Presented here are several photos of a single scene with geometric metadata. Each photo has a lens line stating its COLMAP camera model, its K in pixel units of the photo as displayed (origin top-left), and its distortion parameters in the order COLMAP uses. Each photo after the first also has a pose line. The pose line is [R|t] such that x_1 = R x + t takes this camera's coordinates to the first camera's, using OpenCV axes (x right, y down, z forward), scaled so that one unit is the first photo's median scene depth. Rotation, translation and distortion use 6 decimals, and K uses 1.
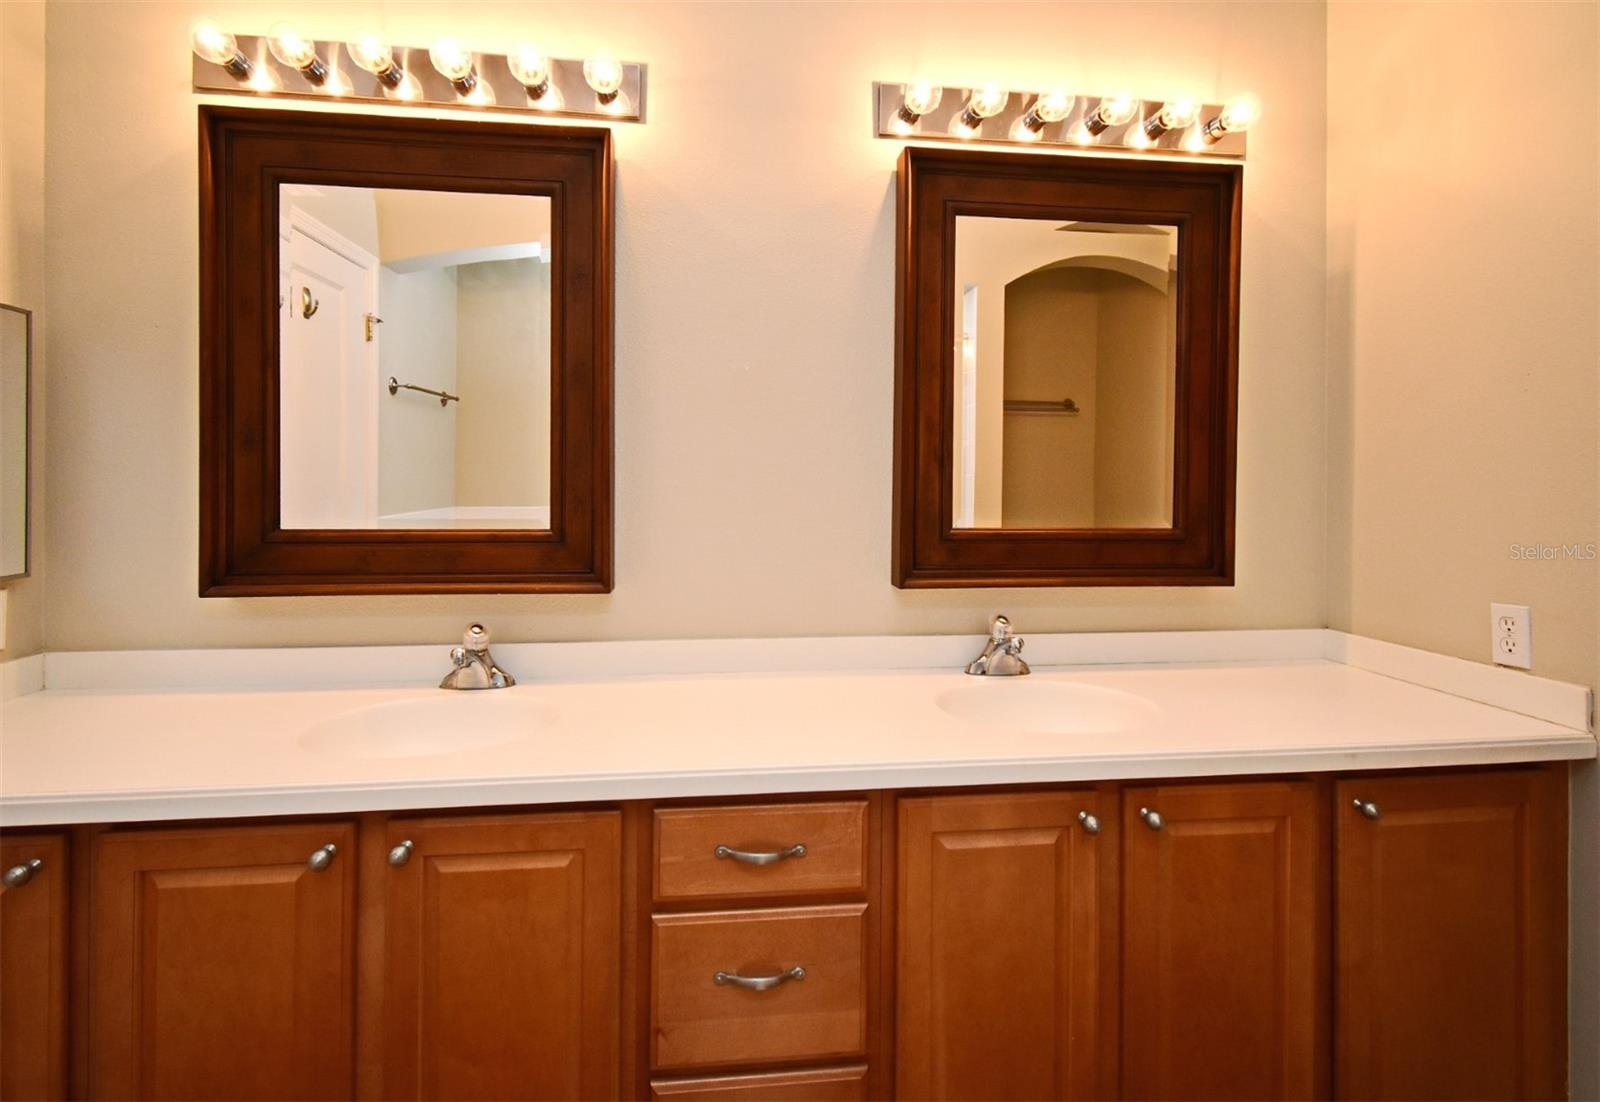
lens RADIAL K [[710.0, 0, 798.2], [0, 710.0, 515.7], [0, 0, 1]] dist [0.009327, 0.000258]
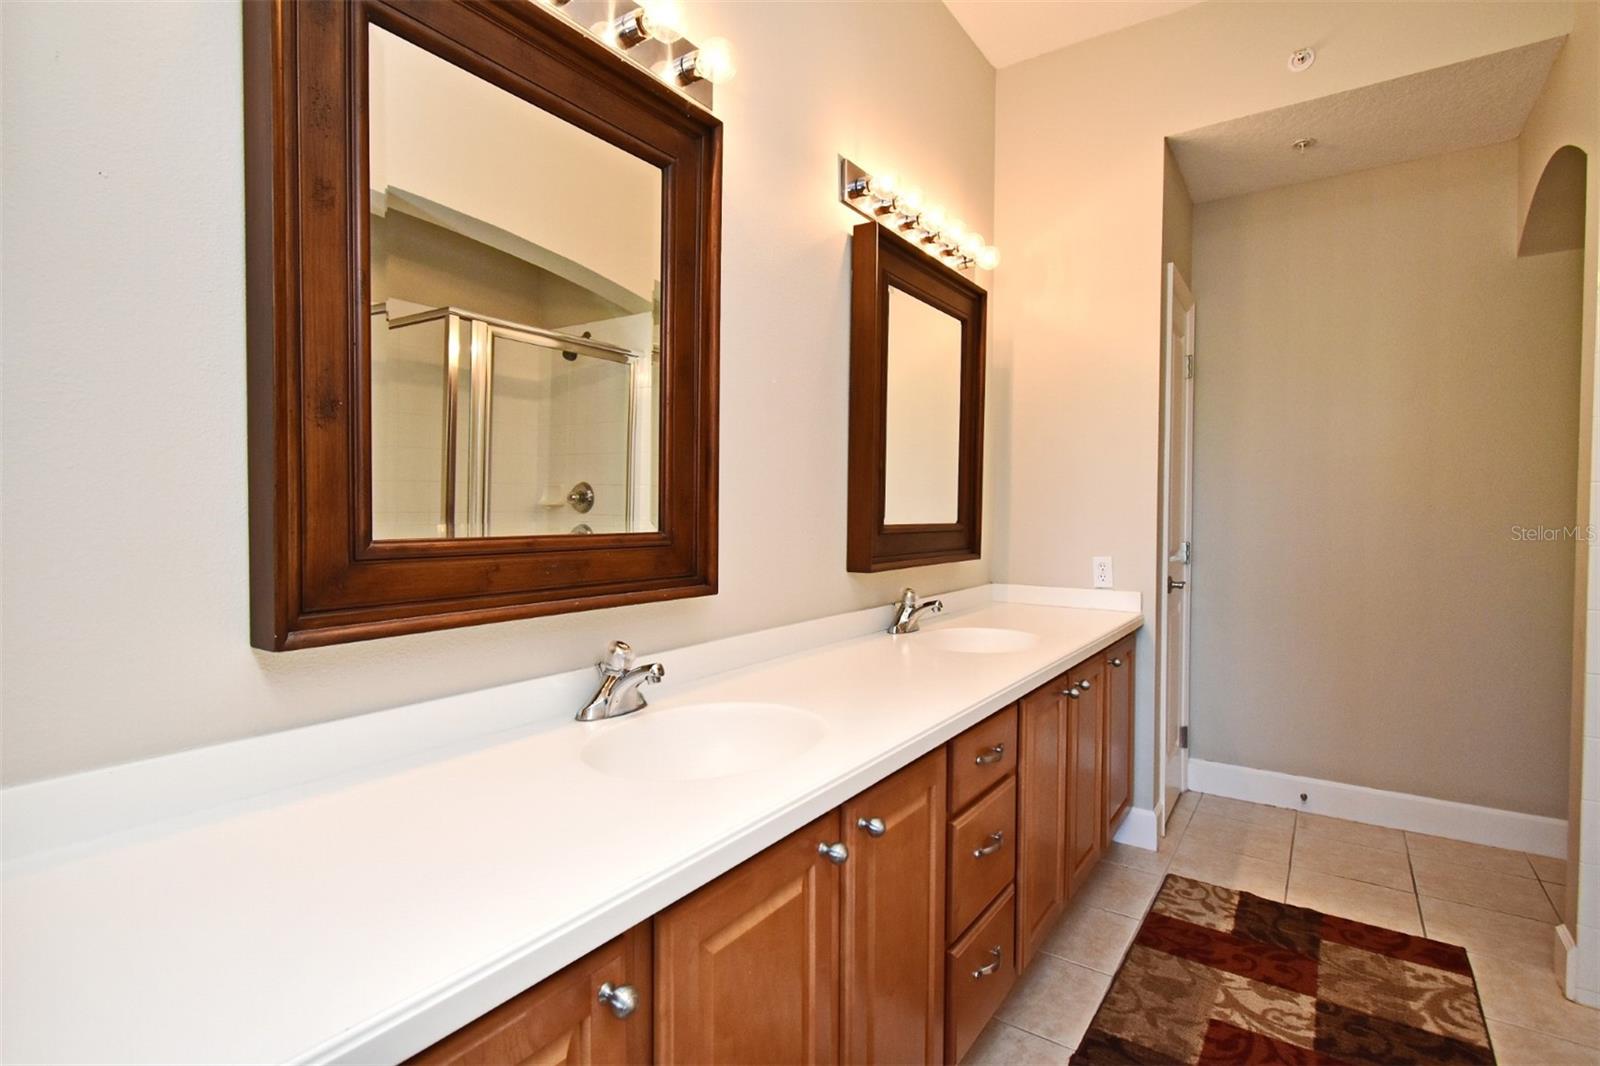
lens RADIAL K [[767.9, 0, 802.3], [0, 767.9, 531.8], [0, 0, 1]] dist [0.004113, 0.000257]
pose [[0.648502, -0.022553, 0.760879, -0.991670], [0.014033, 0.999745, 0.017673, 0.004652], [-0.761084, -0.000783, 0.648653, 0.217522]]
